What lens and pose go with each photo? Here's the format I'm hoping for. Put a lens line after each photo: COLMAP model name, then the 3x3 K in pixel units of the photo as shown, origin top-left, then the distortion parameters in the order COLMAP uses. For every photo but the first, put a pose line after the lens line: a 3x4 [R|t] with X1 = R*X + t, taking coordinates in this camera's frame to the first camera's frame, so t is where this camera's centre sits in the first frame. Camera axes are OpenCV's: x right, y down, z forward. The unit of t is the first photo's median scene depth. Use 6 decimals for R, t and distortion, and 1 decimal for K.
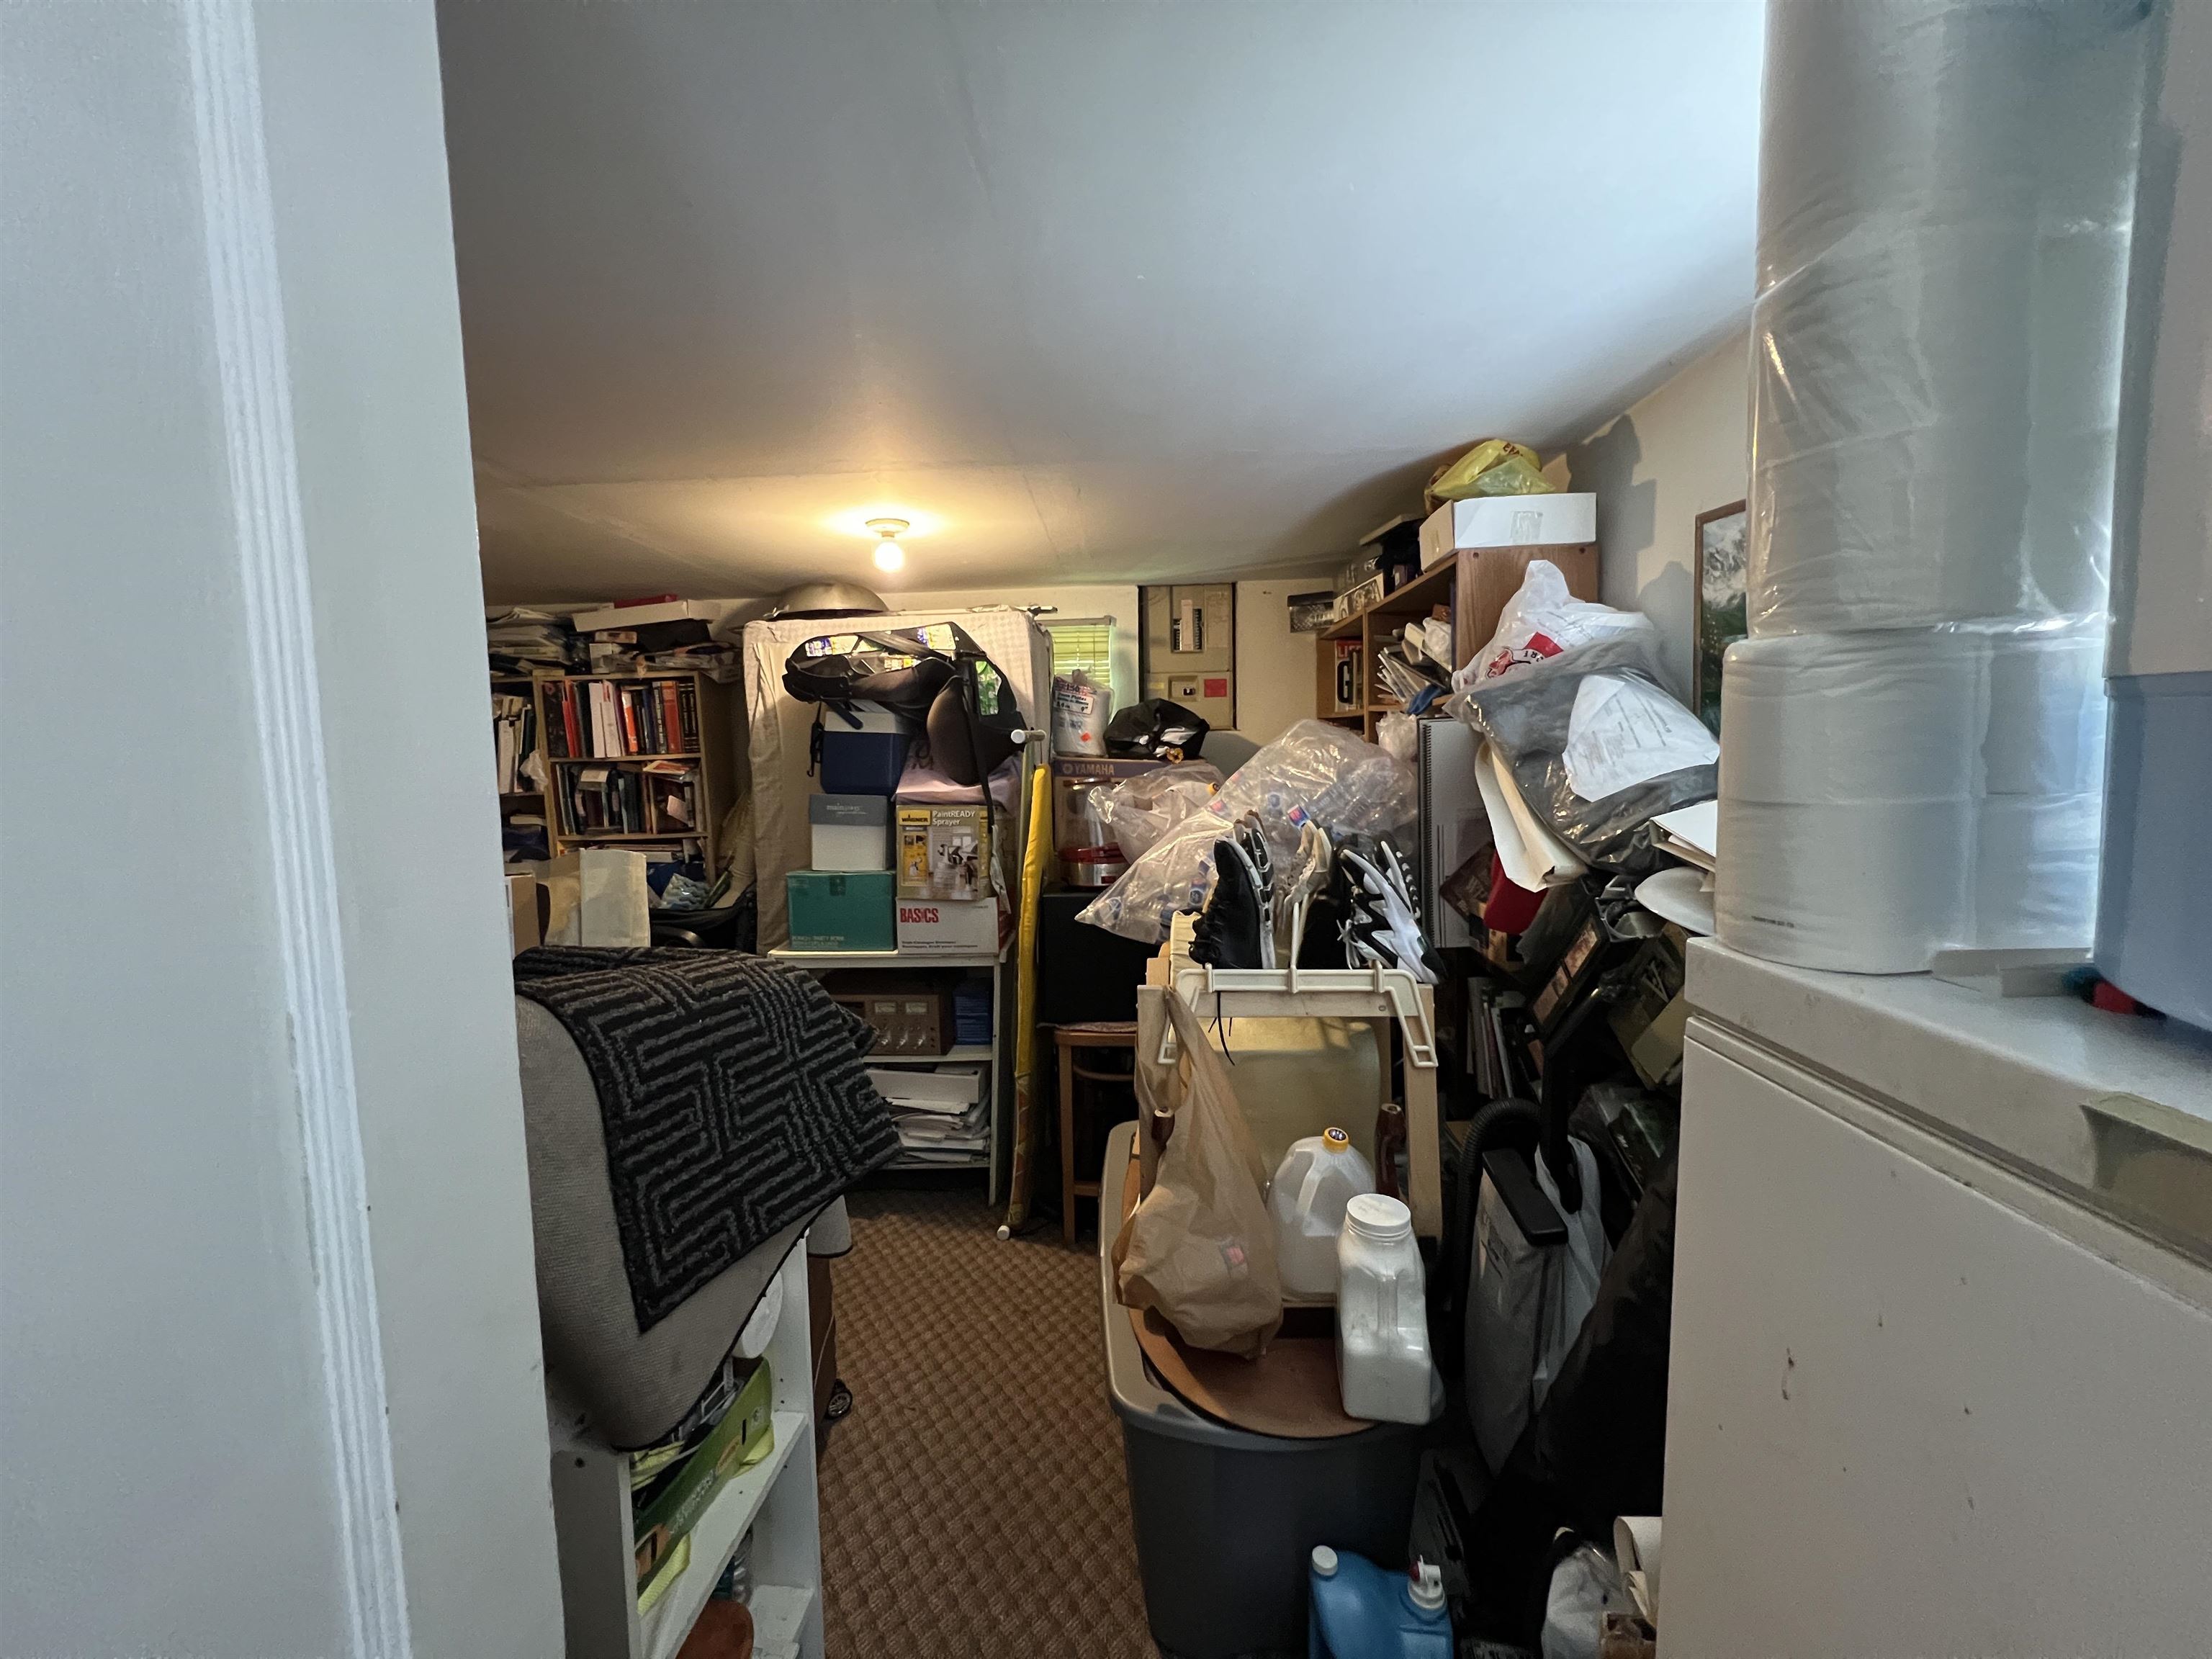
lens RADIAL K [[886.1, 0, 1112.0], [0, 886.1, 826.9], [0, 0, 1]] dist [-0.003298, 0.000683]
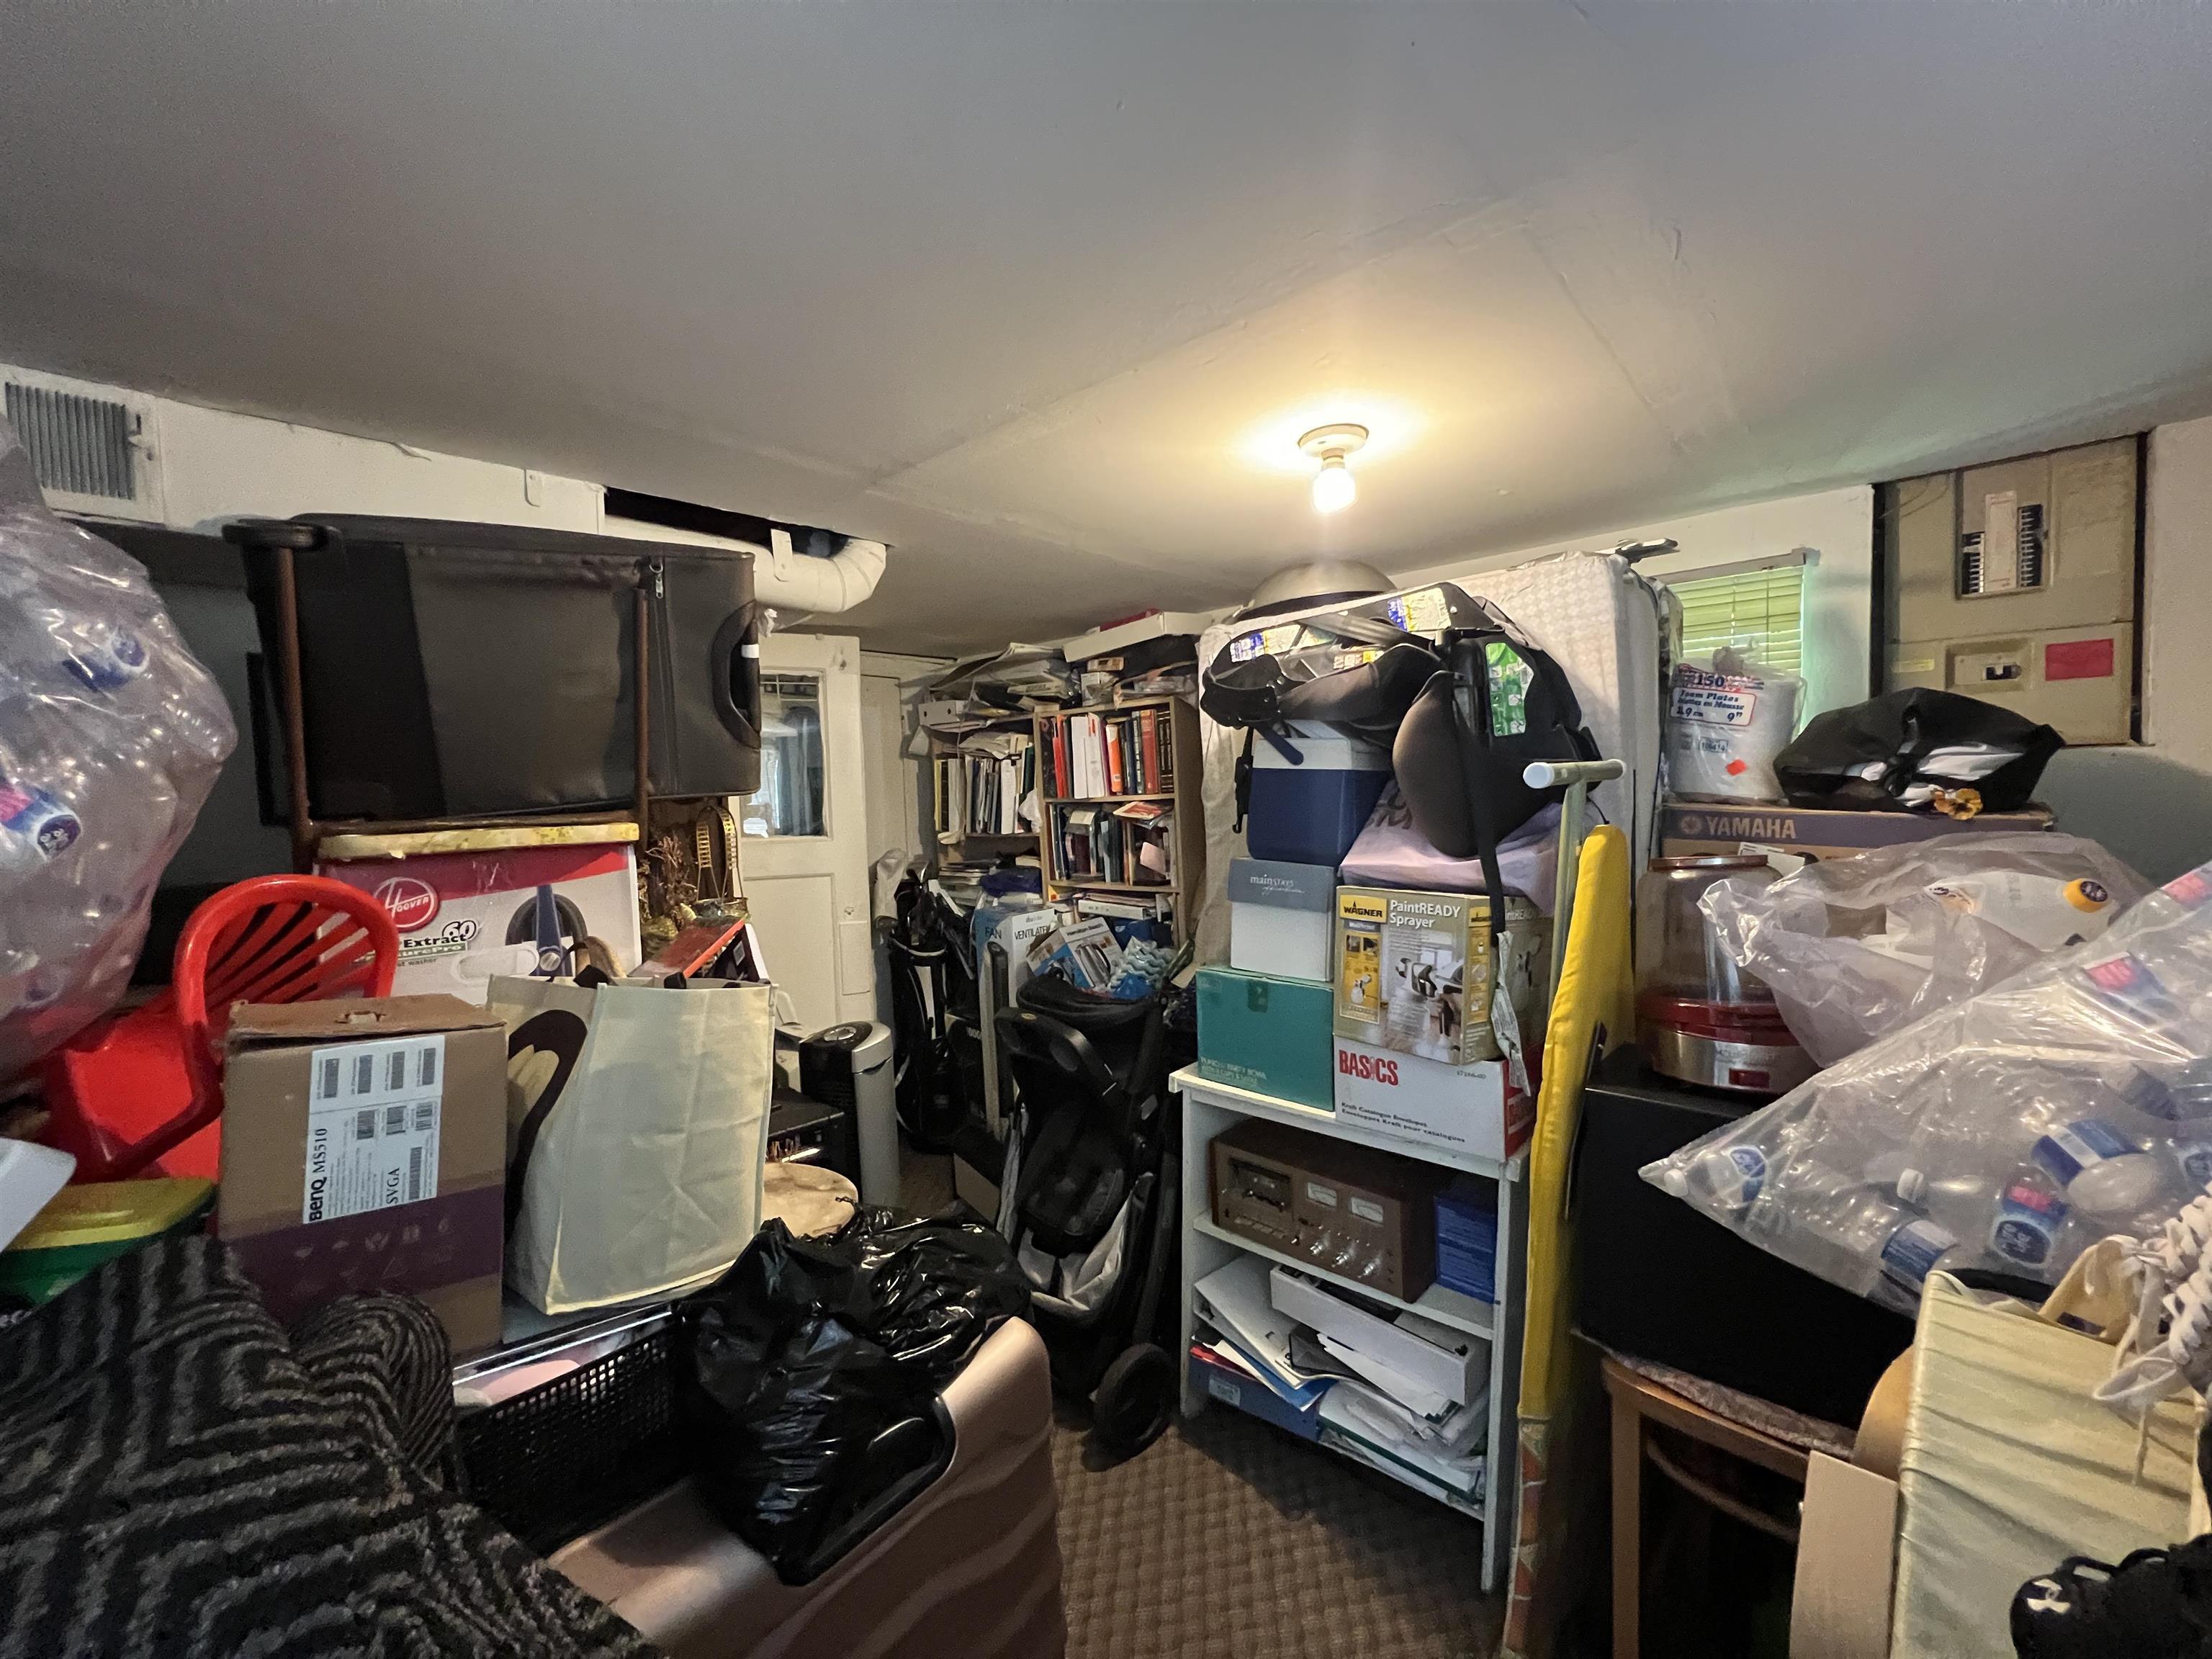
lens RADIAL K [[886.1, 0, 1102.7], [0, 886.1, 824.1], [0, 0, 1]] dist [-0.003298, 0.000683]
pose [[0.763767, 0.025591, -0.644984, 0.030764], [-0.045562, 0.998859, -0.014321, -0.048347], [0.643882, 0.040325, 0.764062, 0.390156]]
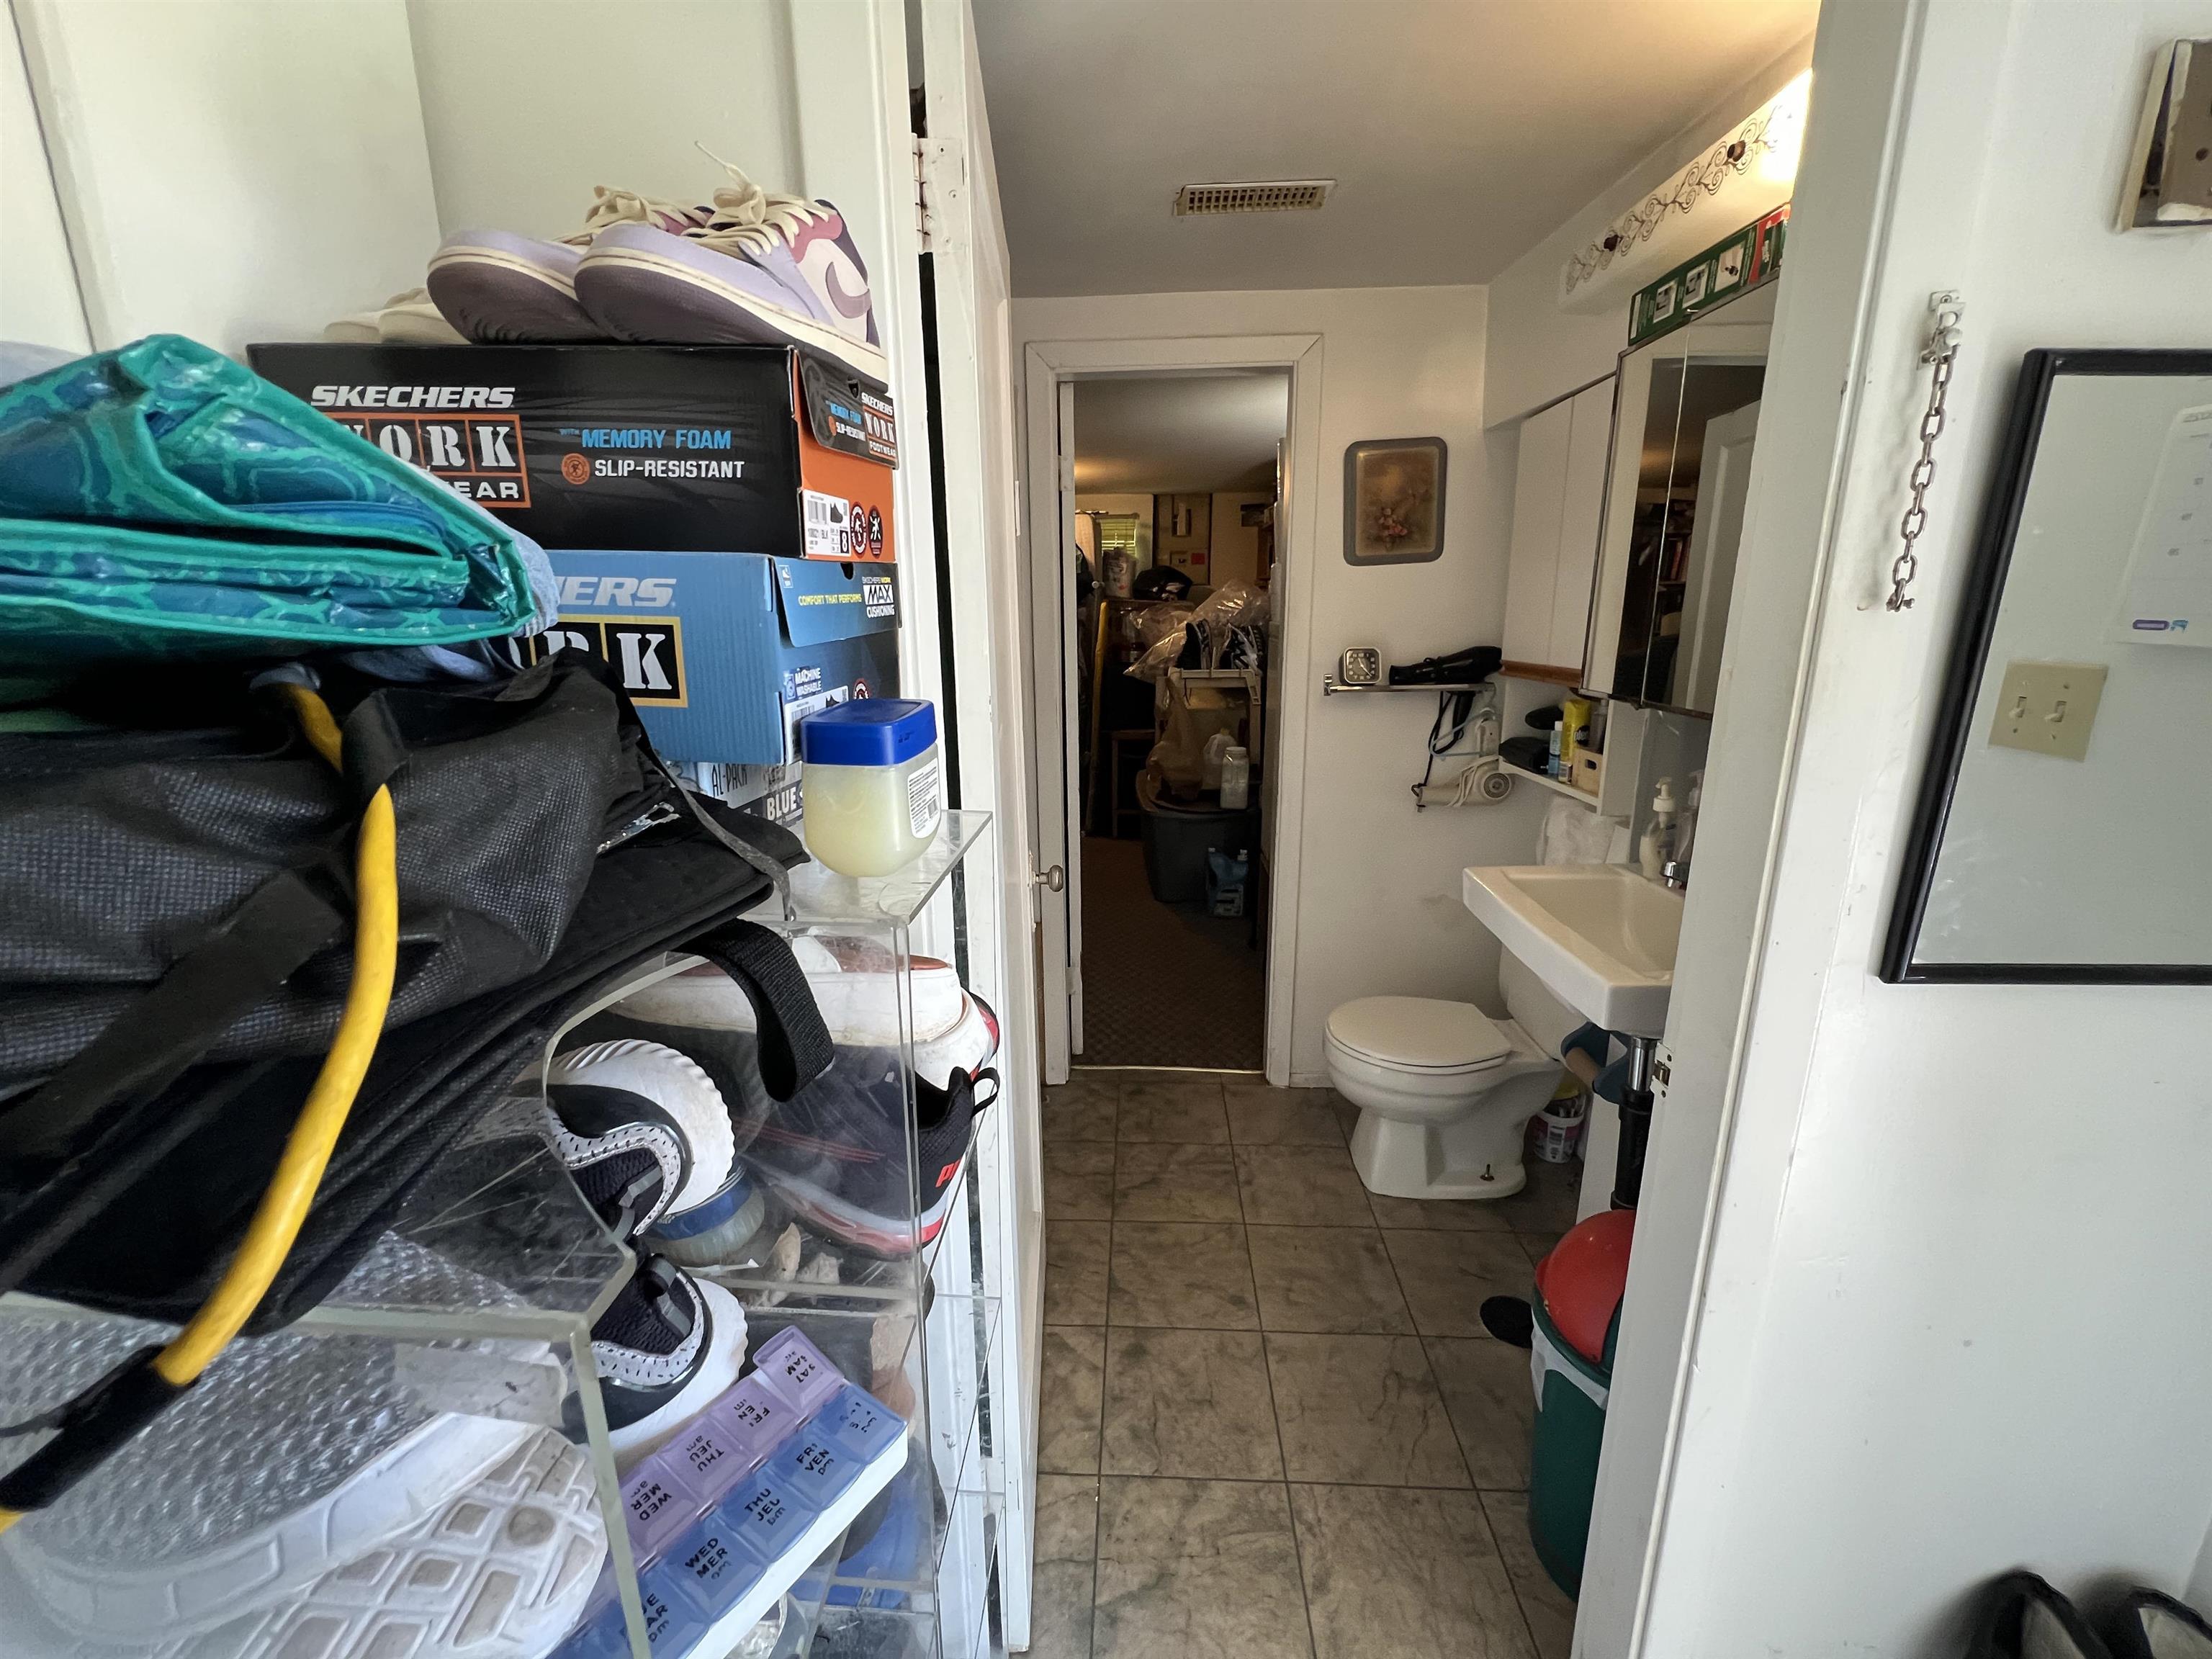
lens RADIAL K [[892.7, 0, 1102.8], [0, 892.7, 824.1], [0, 0, 1]] dist [-0.001780, -0.000023]
pose [[0.999830, 0.018361, -0.001841, -0.067609], [-0.017884, 0.988751, 0.148501, 0.122918], [0.004547, -0.148443, 0.988911, -0.994796]]
